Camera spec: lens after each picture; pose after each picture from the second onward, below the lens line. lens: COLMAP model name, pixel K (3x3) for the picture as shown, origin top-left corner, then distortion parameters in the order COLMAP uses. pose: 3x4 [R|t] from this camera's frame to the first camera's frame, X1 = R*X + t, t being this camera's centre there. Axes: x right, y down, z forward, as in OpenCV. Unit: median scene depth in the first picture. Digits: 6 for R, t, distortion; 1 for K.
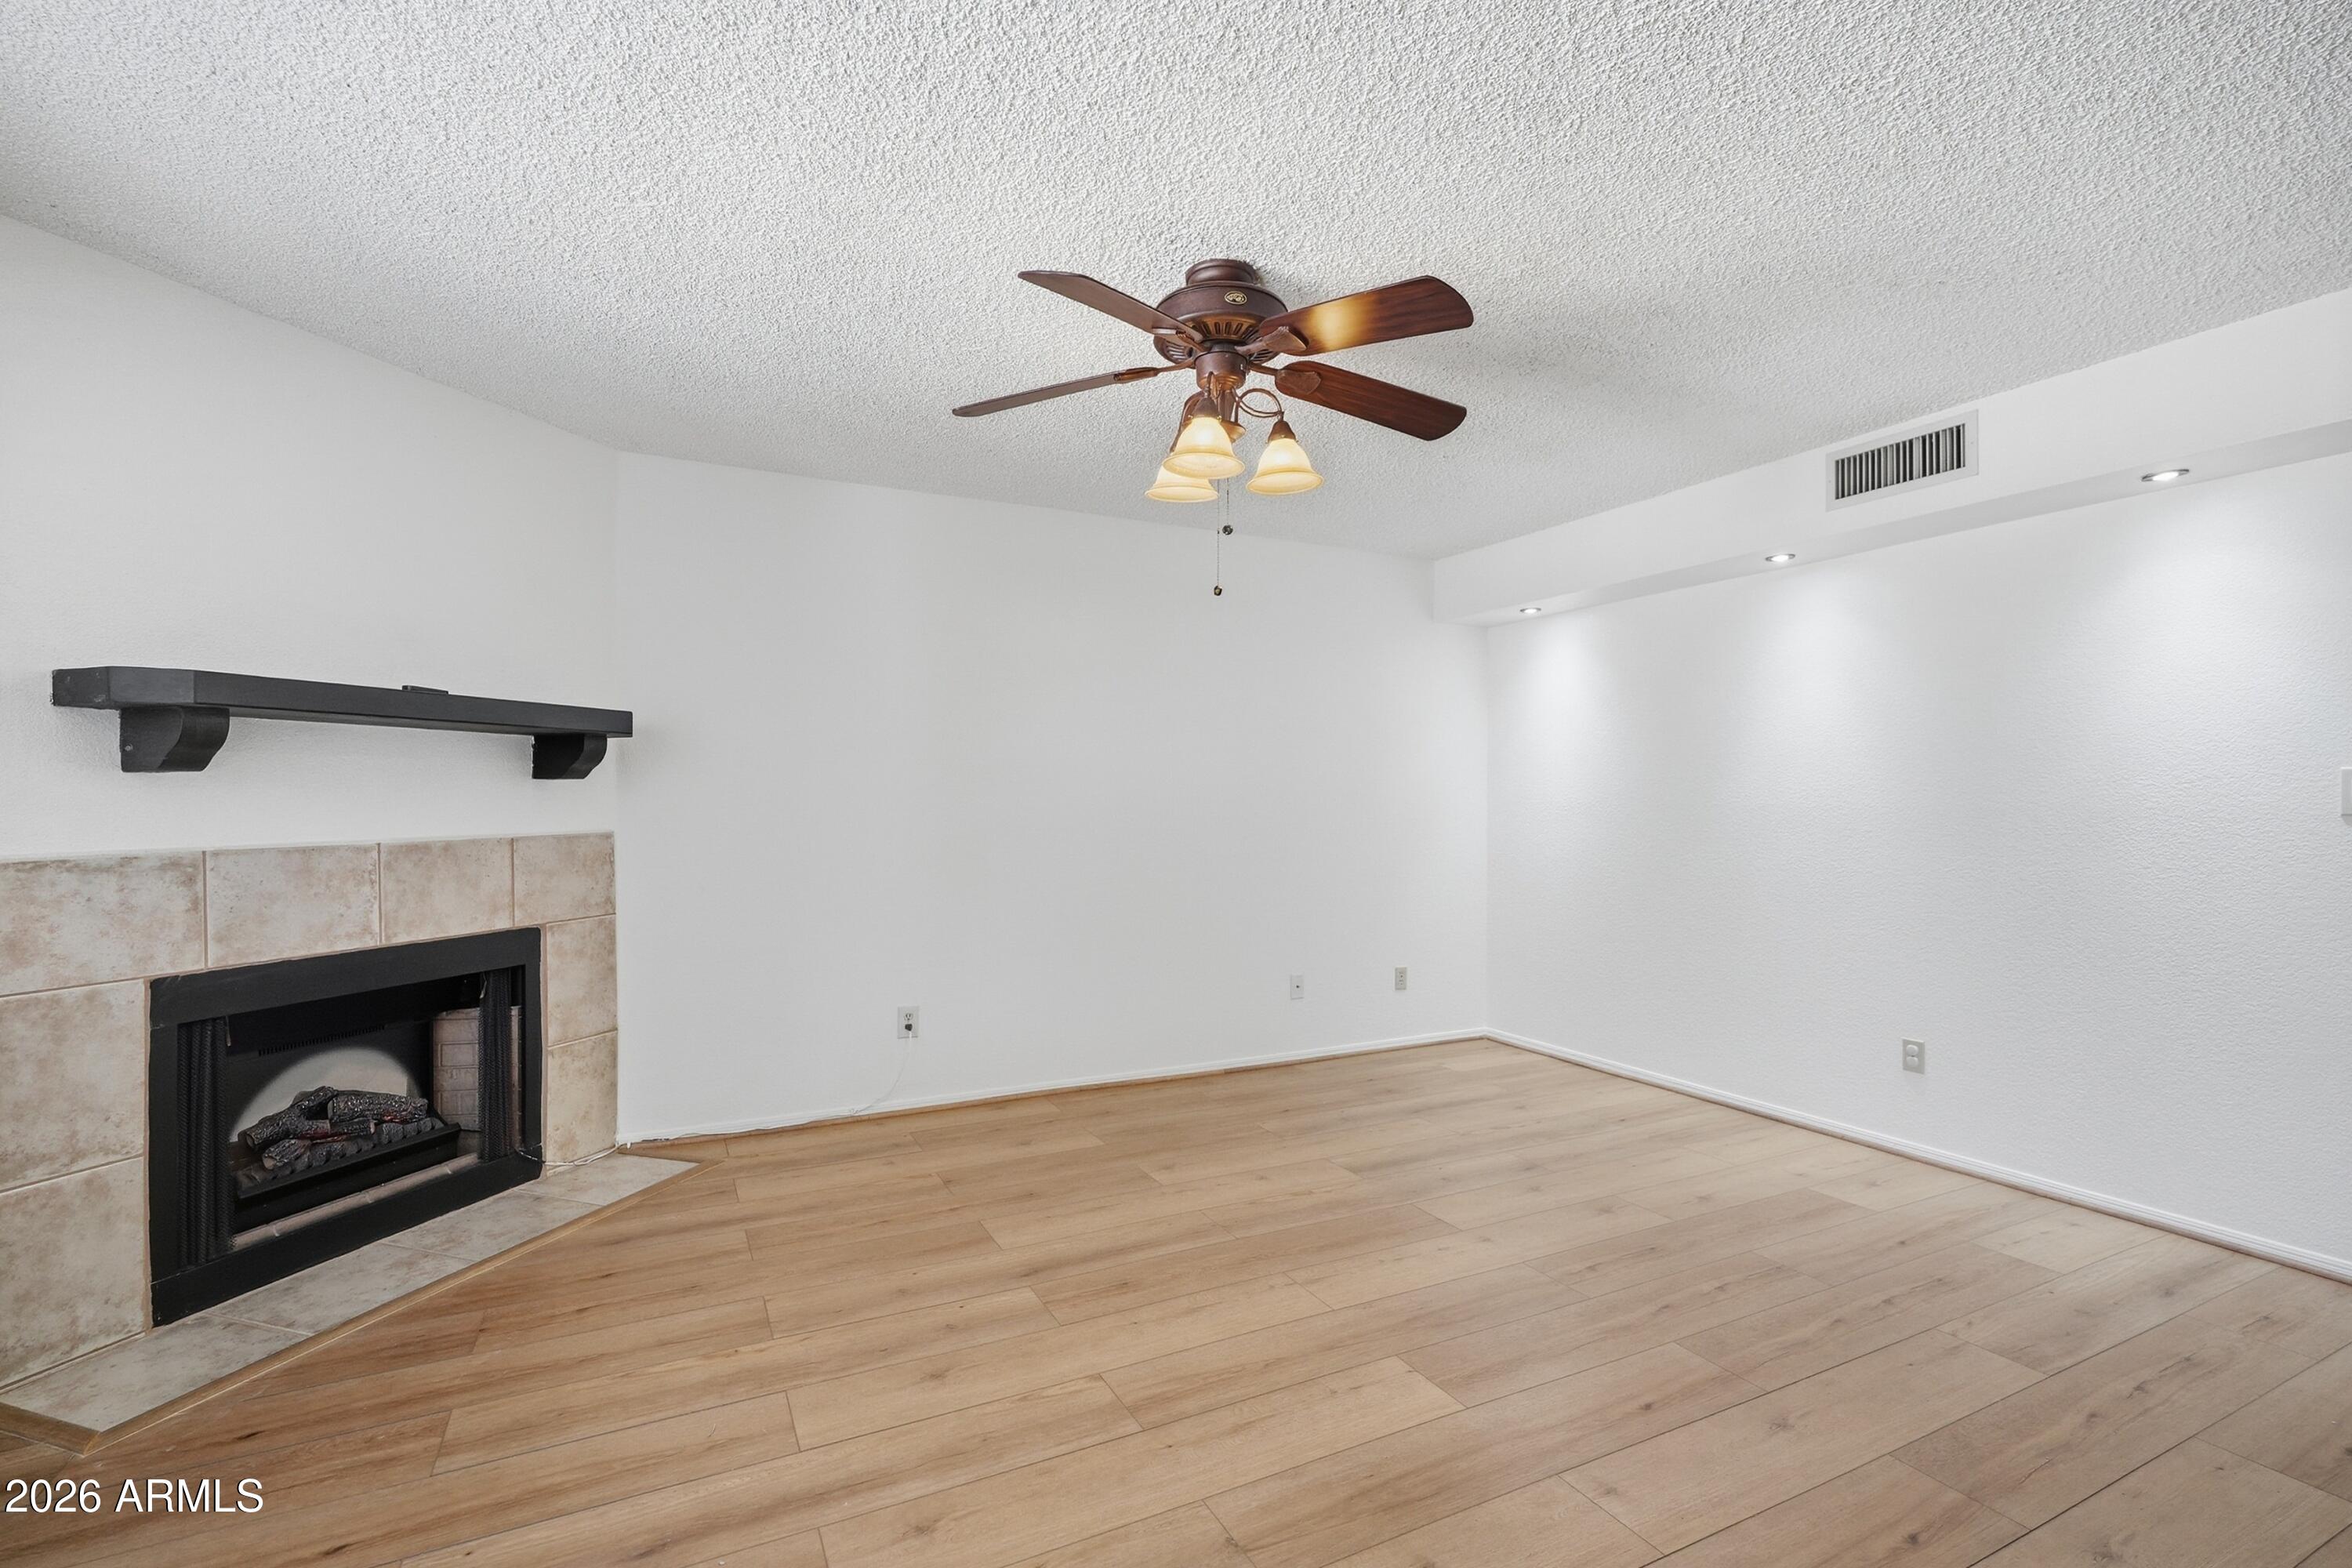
lens RADIAL K [[1058.8, 0, 1162.6], [0, 1058.8, 804.1], [0, 0, 1]] dist [-0.001036, 0.001717]
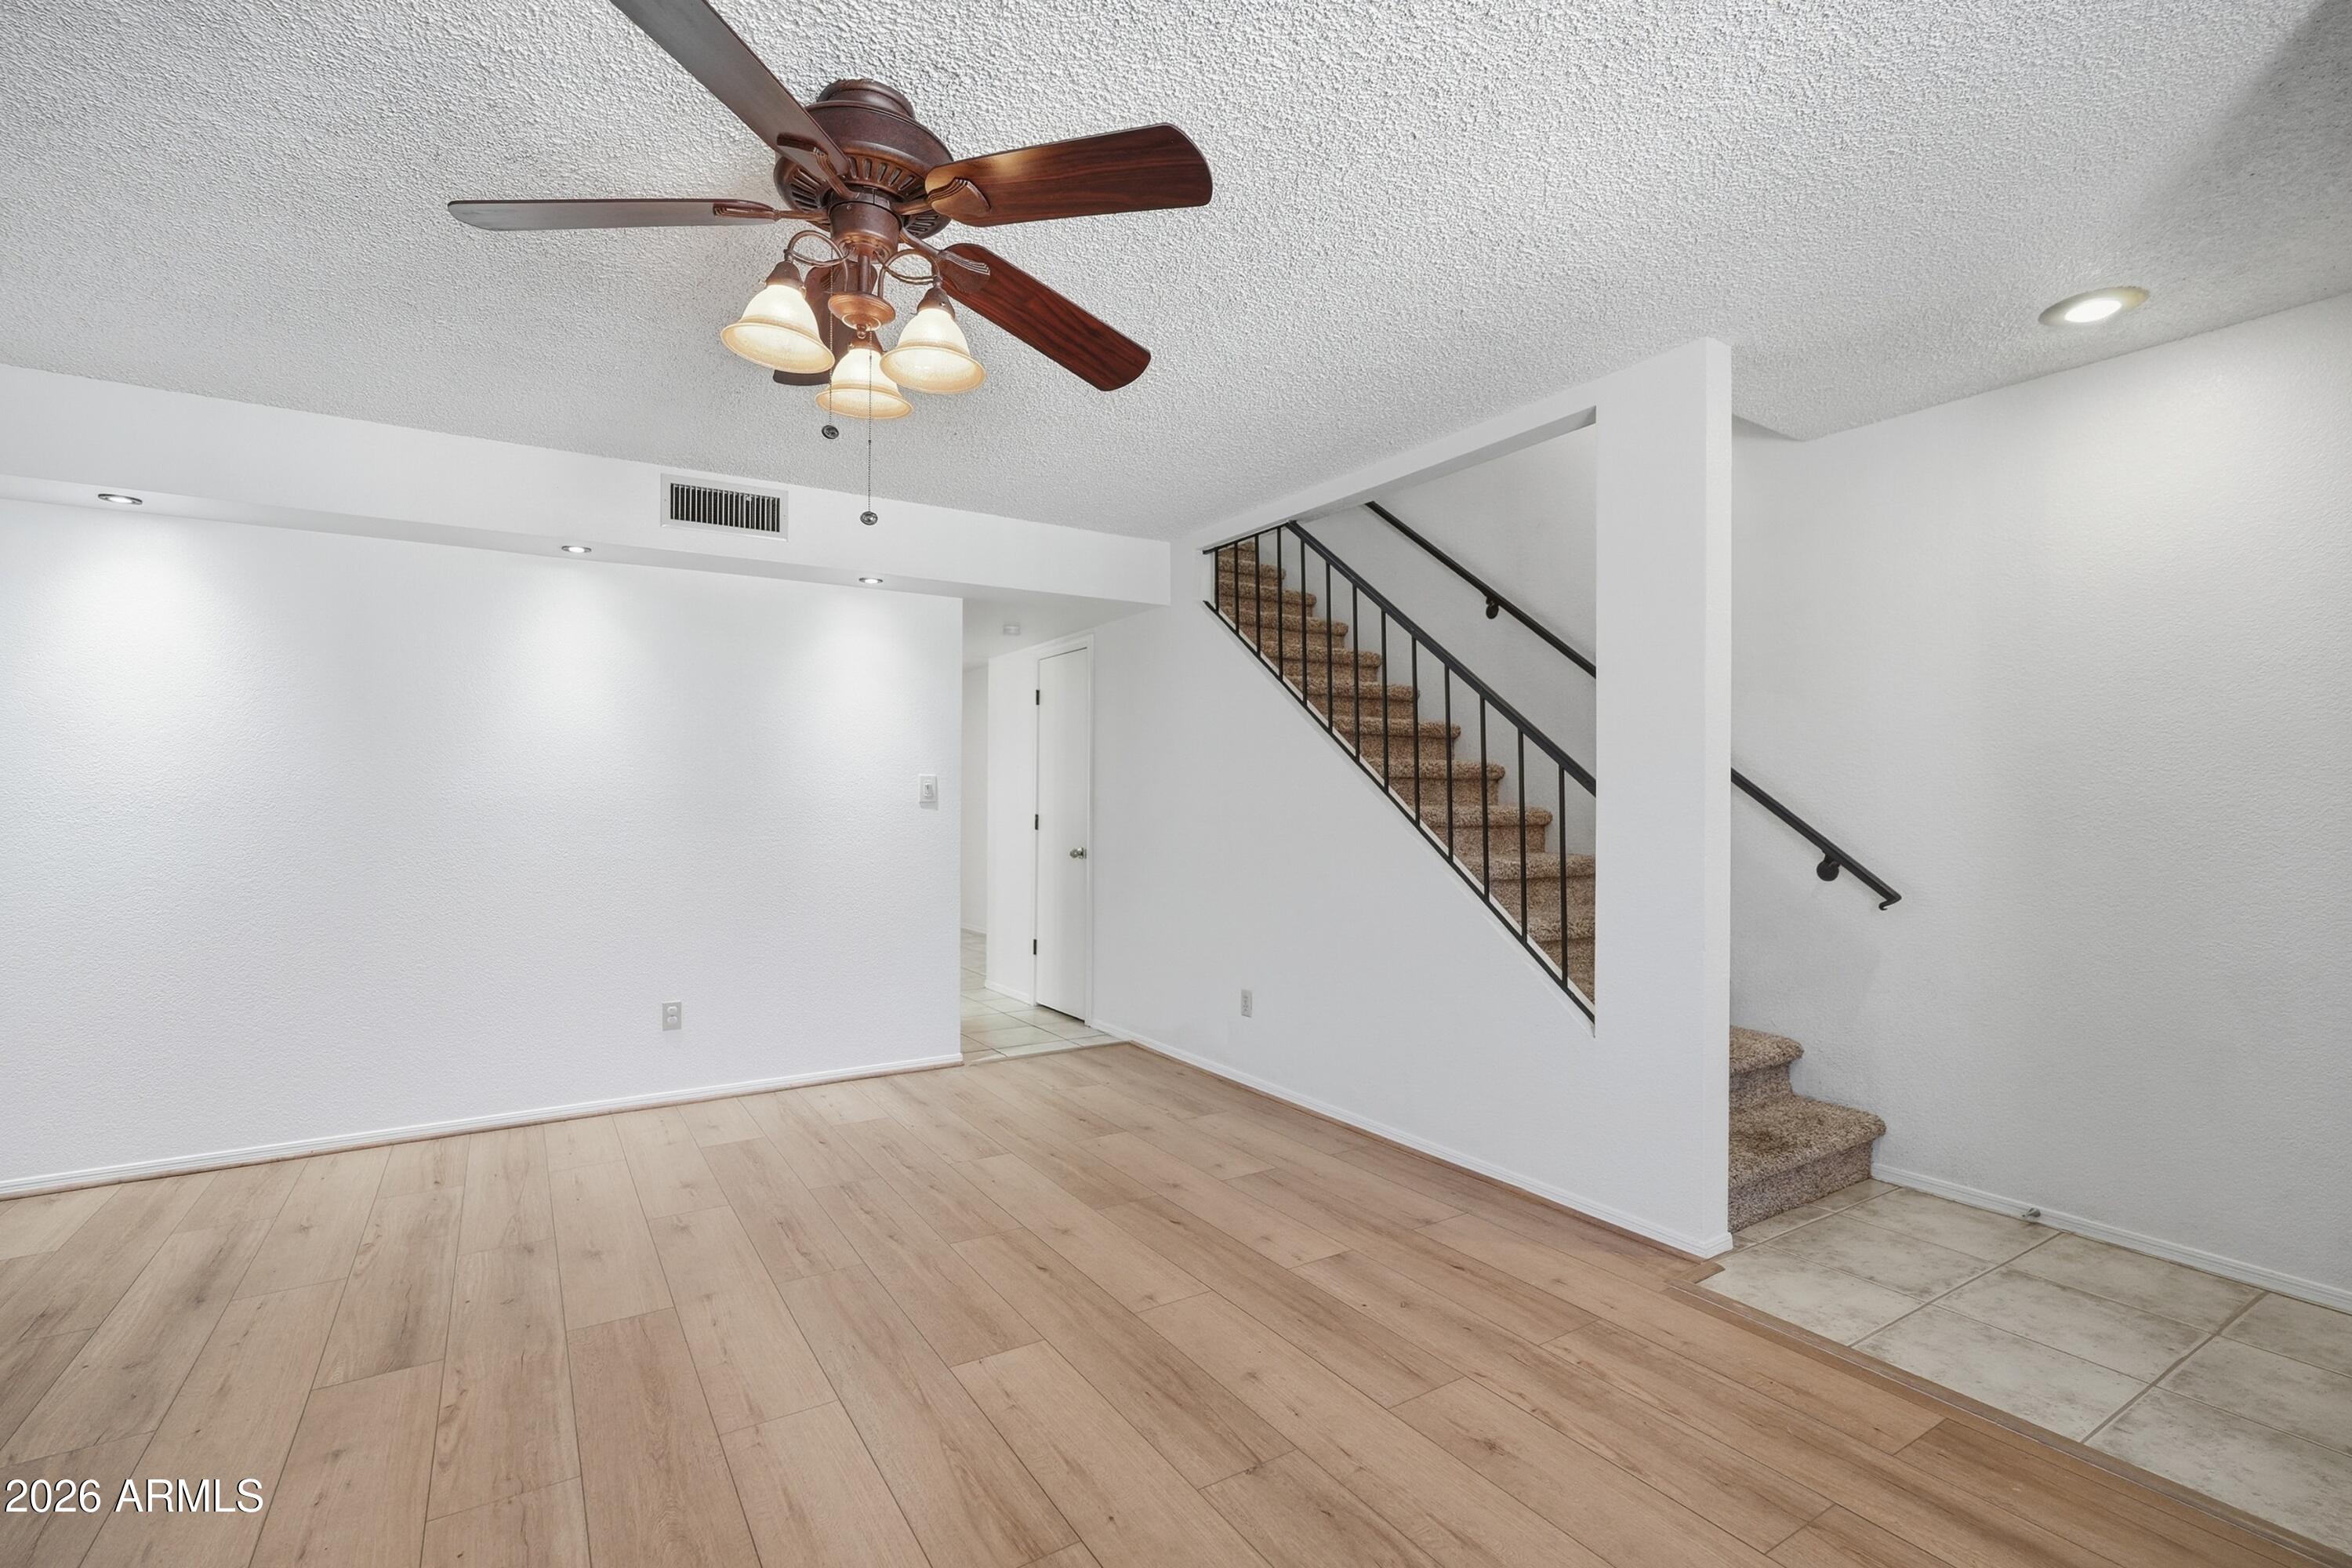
lens RADIAL K [[1058.8, 0, 1177.5], [0, 1058.8, 781.7], [0, 0, 1]] dist [-0.001036, 0.001717]
pose [[-0.103417, 0.013916, 0.994541, -0.543912], [0.003103, 0.999902, -0.013668, 0.001821], [-0.994633, 0.001673, -0.103450, 0.634603]]
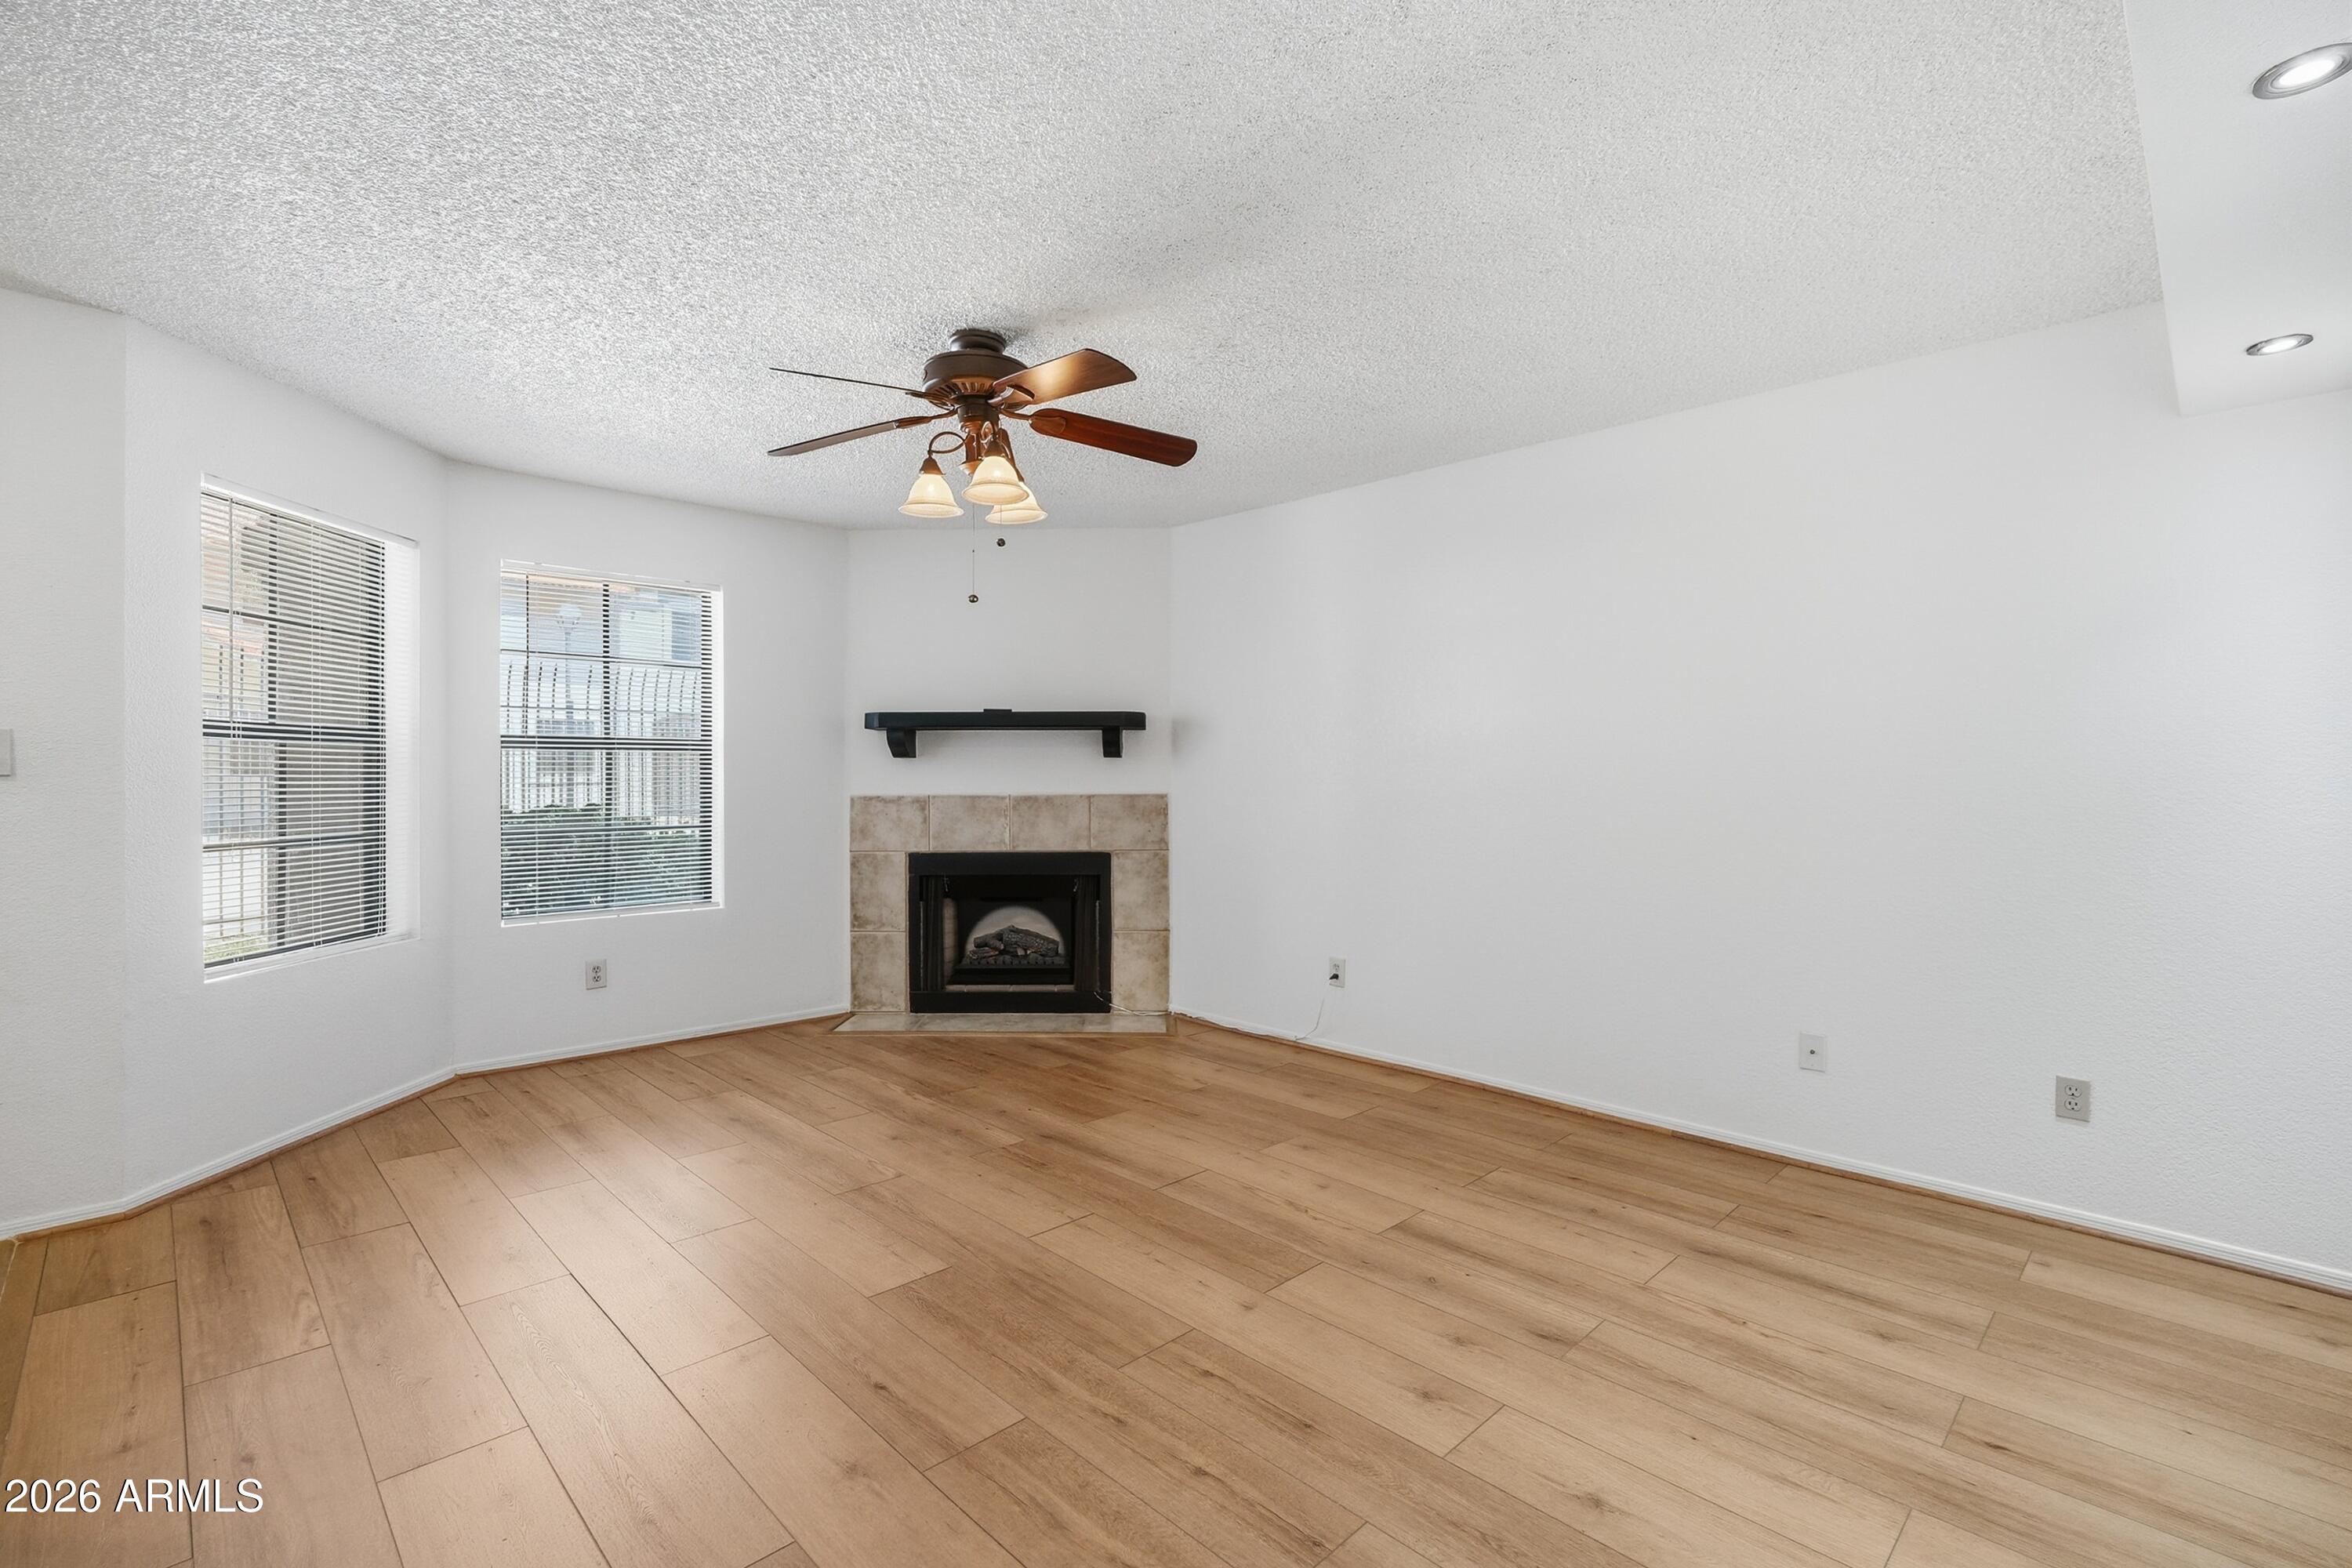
lens RADIAL K [[1058.8, 0, 1167.1], [0, 1058.8, 773.0], [0, 0, 1]] dist [-0.001036, 0.001717]
pose [[0.299710, -0.003875, -0.954022, 0.954505], [-0.005856, 0.999965, -0.005901, 0.007282], [0.954012, 0.007355, 0.299677, 0.625500]]
